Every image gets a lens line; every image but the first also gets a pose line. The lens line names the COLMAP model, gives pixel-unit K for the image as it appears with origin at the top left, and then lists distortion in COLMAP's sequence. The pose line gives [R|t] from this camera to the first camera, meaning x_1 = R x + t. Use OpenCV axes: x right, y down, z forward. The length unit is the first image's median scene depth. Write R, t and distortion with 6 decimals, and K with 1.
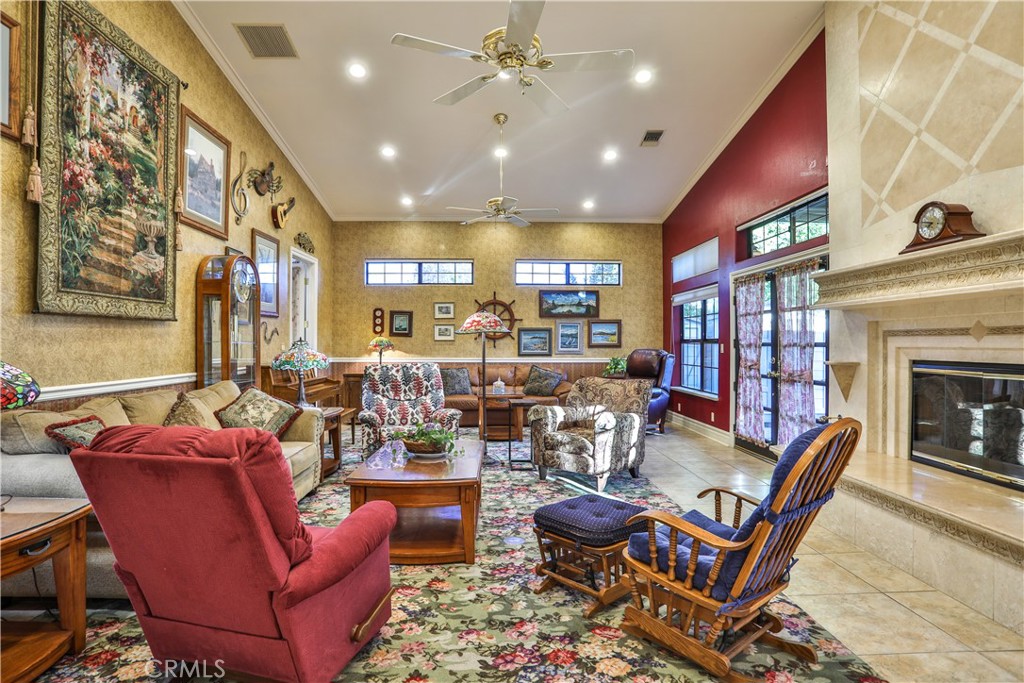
lens RADIAL K [[540.8, 0, 500.5], [0, 540.8, 340.4], [0, 0, 1]] dist [-0.059240, 0.031464]
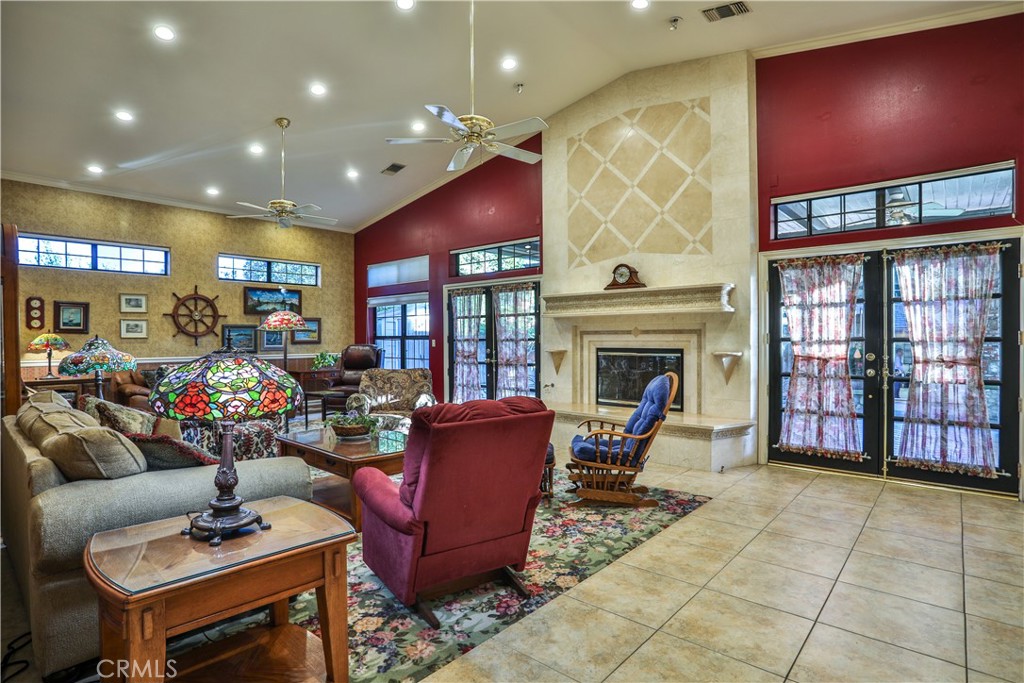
lens RADIAL K [[540.8, 0, 500.5], [0, 540.8, 340.4], [0, 0, 1]] dist [-0.059240, 0.031464]
pose [[0.692259, -0.007662, 0.721609, -0.487678], [0.002676, 0.999964, 0.008050, -0.002249], [-0.721644, -0.003642, 0.692254, -0.013911]]
